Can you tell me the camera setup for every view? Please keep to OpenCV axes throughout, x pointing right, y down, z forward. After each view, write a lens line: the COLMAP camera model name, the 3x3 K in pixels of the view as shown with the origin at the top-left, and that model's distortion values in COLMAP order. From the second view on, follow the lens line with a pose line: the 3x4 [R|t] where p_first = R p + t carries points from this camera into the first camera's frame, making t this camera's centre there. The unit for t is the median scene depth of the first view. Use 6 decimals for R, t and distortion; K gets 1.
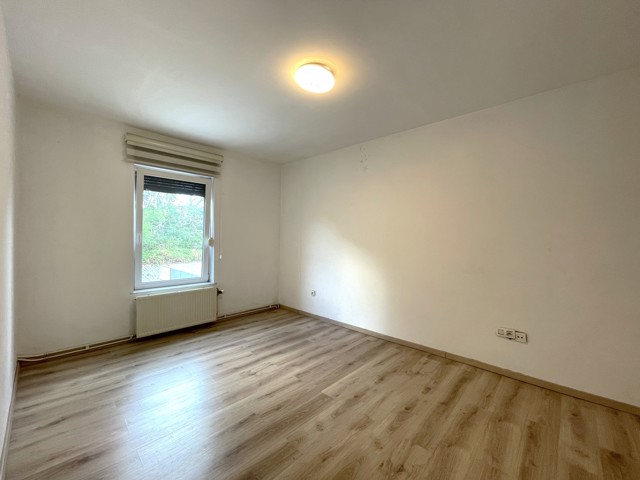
lens RADIAL K [[260.5, 0, 320.0], [0, 260.5, 240.0], [0, 0, 1]] dist [-0.001127, -0.000173]
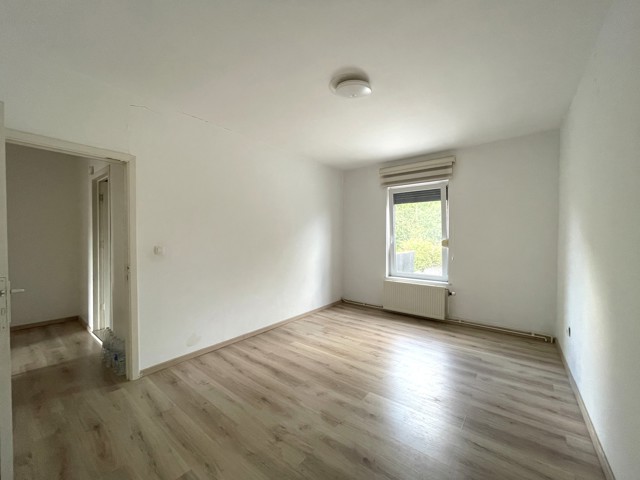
lens RADIAL K [[260.5, 0, 320.0], [0, 260.5, 240.0], [0, 0, 1]] dist [-0.001127, -0.000173]
pose [[0.087784, -0.004350, -0.996130, 0.650390], [-0.011431, 0.999920, -0.005373, 0.007937], [0.996074, 0.011858, 0.087728, 0.478262]]
